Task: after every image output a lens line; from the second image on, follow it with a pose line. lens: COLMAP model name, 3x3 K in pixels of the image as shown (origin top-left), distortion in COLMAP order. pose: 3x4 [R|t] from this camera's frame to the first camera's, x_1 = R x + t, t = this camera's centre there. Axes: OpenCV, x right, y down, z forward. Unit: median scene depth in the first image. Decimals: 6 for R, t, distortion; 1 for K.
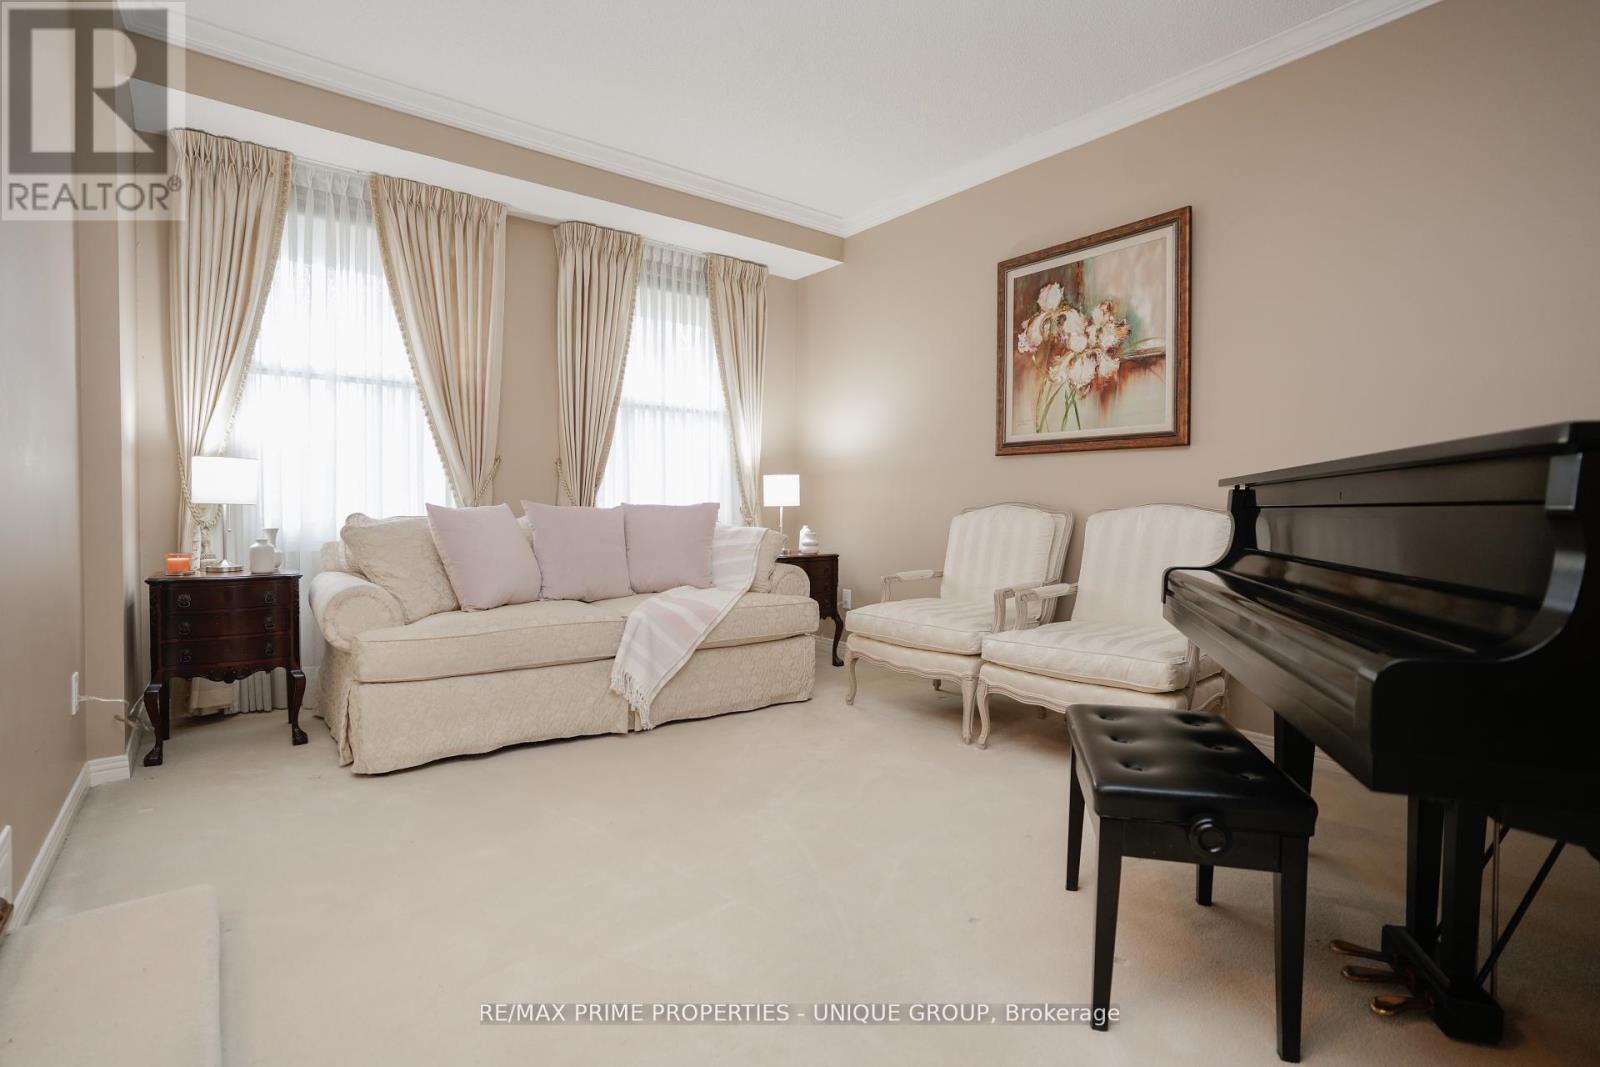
lens RADIAL K [[774.0, 0, 798.0], [0, 774.0, 531.5], [0, 0, 1]] dist [-0.062420, 0.033323]
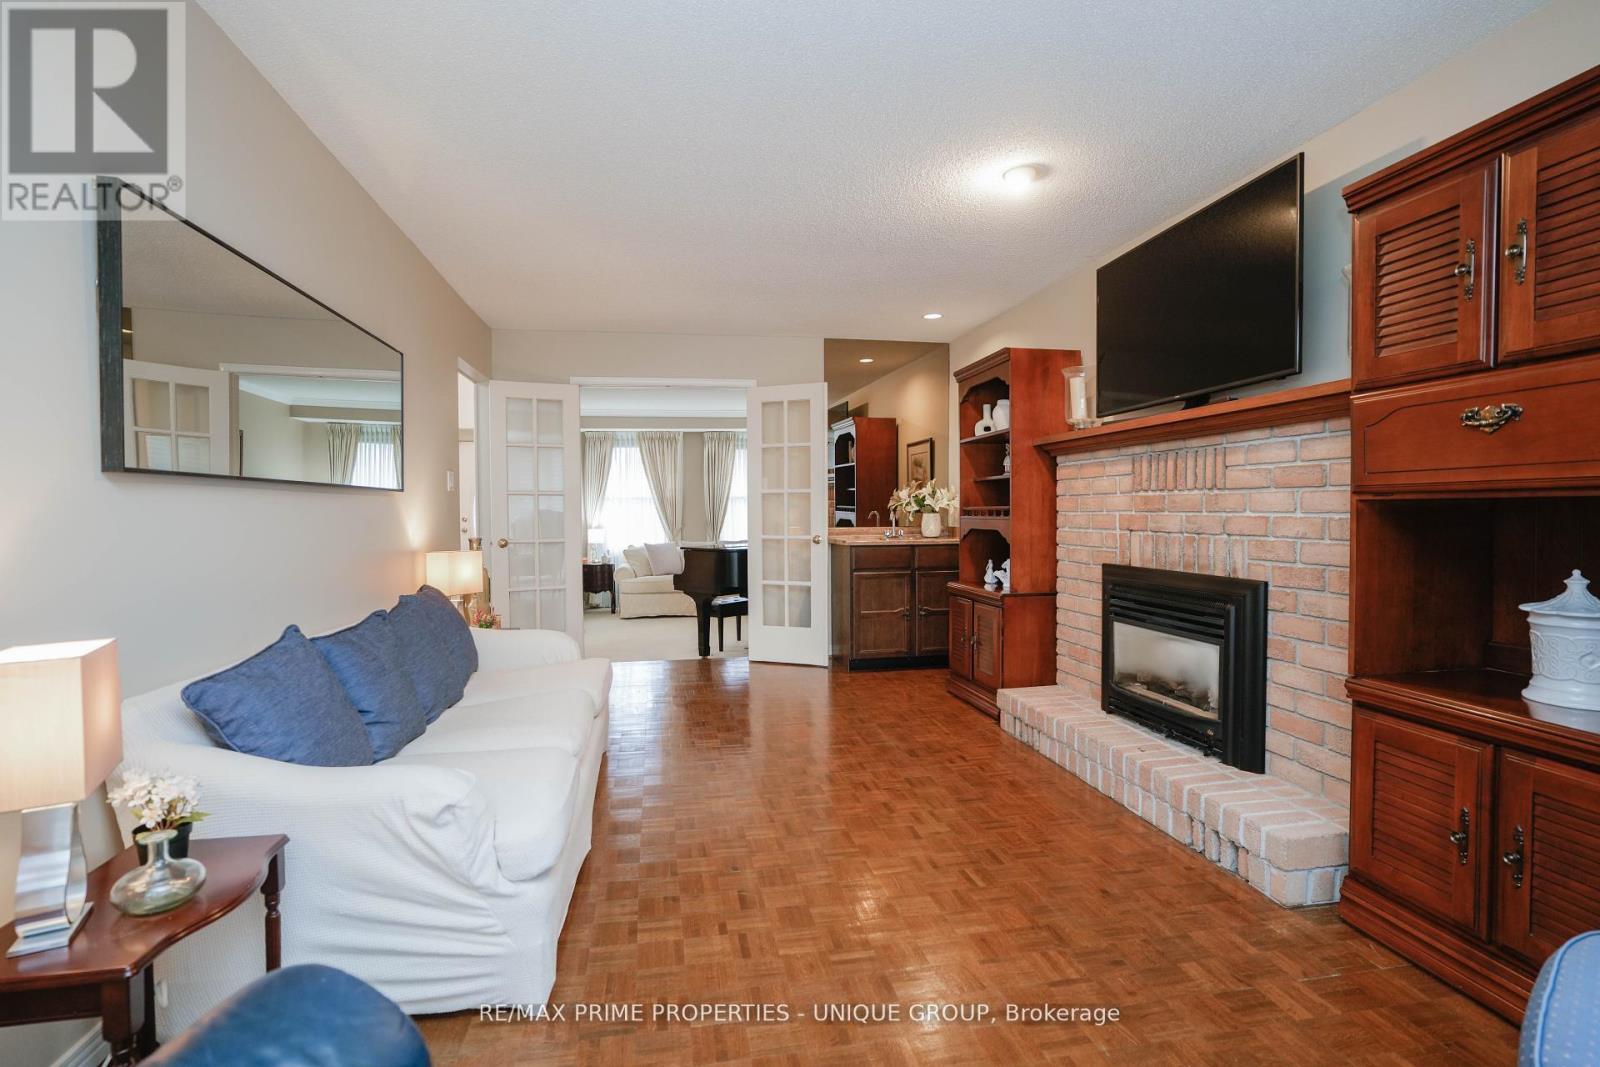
lens RADIAL K [[774.0, 0, 798.0], [0, 774.0, 531.5], [0, 0, 1]] dist [-0.062420, 0.033323]
pose [[0.882768, 0.004269, -0.469789, 1.596019], [0.003797, 0.999861, 0.016221, -0.136077], [0.469793, -0.016103, 0.882630, -1.563041]]
